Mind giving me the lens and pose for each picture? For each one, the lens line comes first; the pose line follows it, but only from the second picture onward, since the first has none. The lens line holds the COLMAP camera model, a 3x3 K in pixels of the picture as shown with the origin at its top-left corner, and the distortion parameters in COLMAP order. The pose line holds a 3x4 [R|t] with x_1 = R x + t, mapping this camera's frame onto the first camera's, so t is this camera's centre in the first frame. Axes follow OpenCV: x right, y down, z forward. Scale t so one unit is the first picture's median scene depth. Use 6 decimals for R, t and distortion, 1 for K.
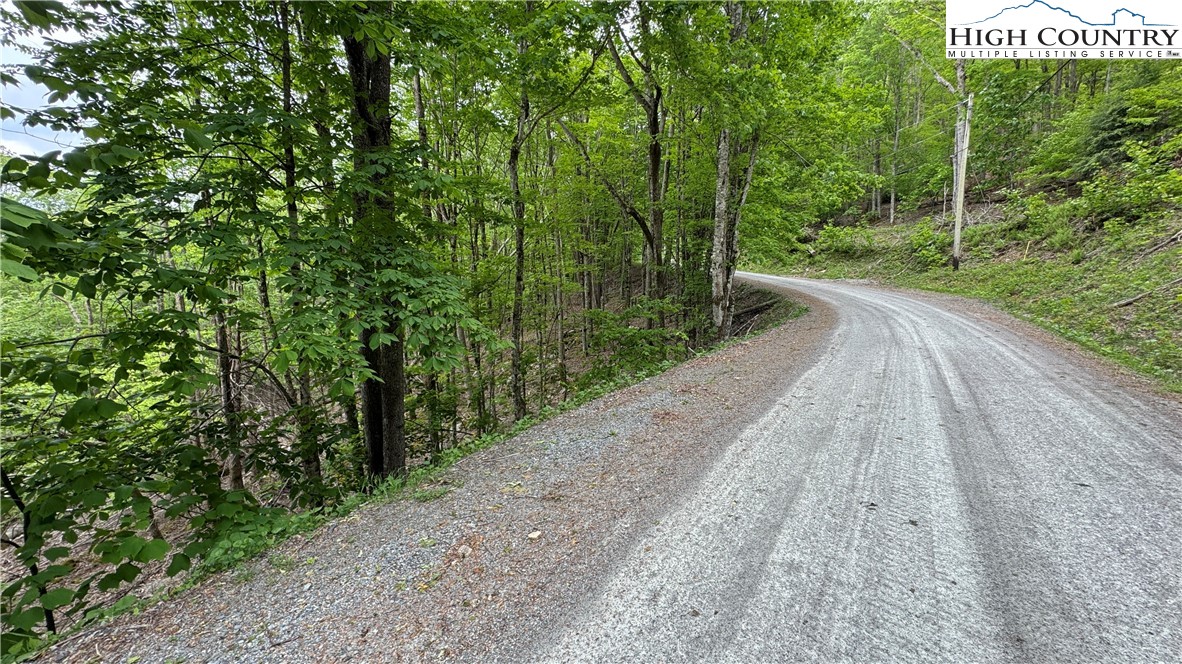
lens RADIAL K [[468.8, 0, 586.9], [0, 468.8, 329.0], [0, 0, 1]] dist [-0.003782, -0.000030]
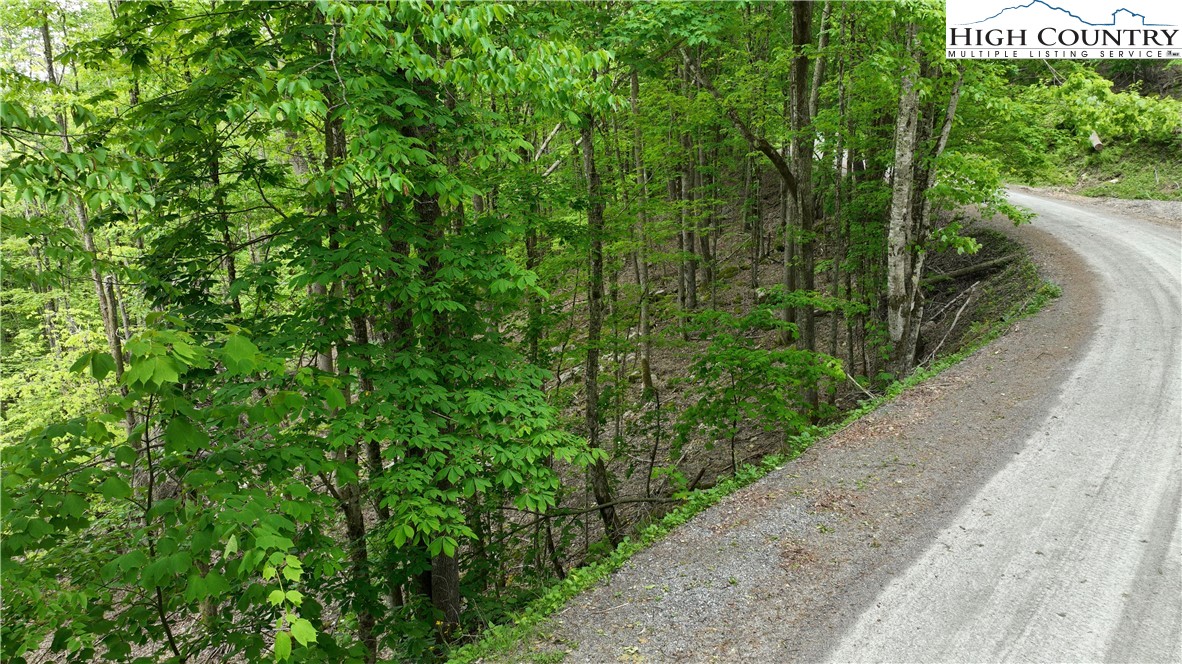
lens RADIAL K [[827.4, 0, 588.9], [0, 827.4, 328.8], [0, 0, 1]] dist [-0.000500, 0.020289]
pose [[0.993756, 0.000523, -0.111577, -0.017318], [0.009941, 0.995597, 0.093206, -0.169658], [0.111134, -0.093733, 0.989375, -0.222857]]
